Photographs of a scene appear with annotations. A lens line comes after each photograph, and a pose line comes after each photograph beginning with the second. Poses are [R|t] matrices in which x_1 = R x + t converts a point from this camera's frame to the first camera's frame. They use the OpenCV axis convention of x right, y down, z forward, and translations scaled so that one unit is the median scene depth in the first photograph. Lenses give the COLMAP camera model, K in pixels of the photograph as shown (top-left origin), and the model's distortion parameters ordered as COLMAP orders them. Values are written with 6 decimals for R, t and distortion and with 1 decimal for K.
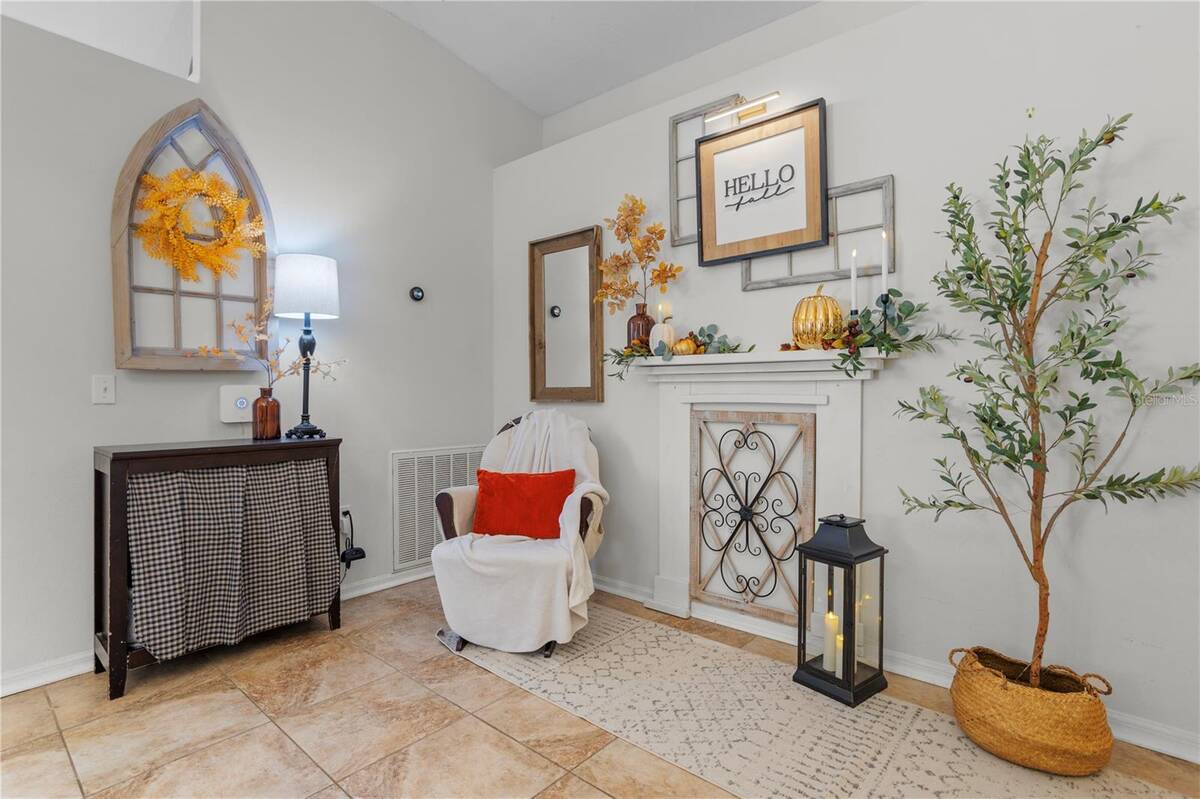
lens RADIAL K [[579.4, 0, 600.5], [0, 579.4, 397.4], [0, 0, 1]] dist [-0.030190, 0.016307]
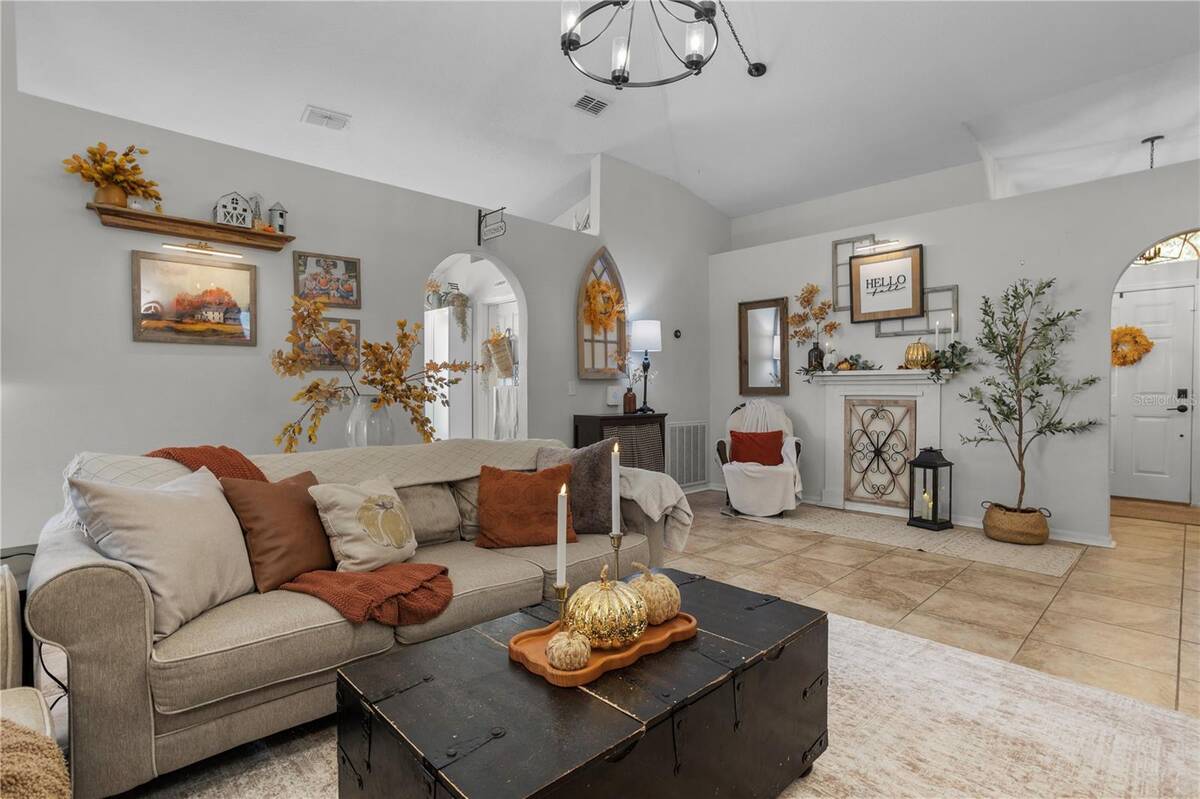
lens RADIAL K [[579.4, 0, 602.6], [0, 579.4, 399.3], [0, 0, 1]] dist [-0.030190, 0.016307]
pose [[0.995663, 0.001132, -0.093024, -0.515359], [-0.000466, 0.999974, 0.007177, 0.010341], [0.093030, -0.007102, 0.995638, -1.066663]]
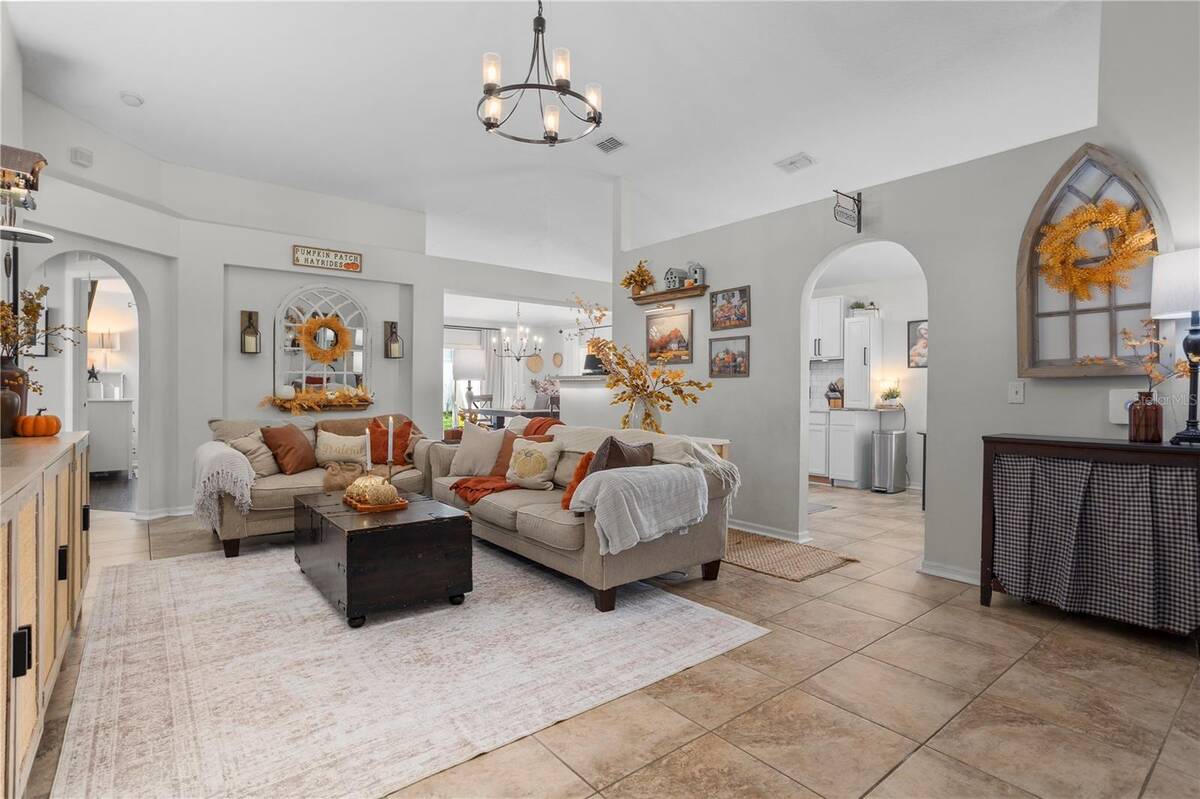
lens RADIAL K [[579.4, 0, 602.3], [0, 579.4, 397.0], [0, 0, 1]] dist [-0.030190, 0.016307]
pose [[-0.177062, 0.013107, -0.984112, 0.621859], [-0.014614, 0.999766, 0.015945, -0.009458], [0.984091, 0.017205, -0.176829, 0.244127]]
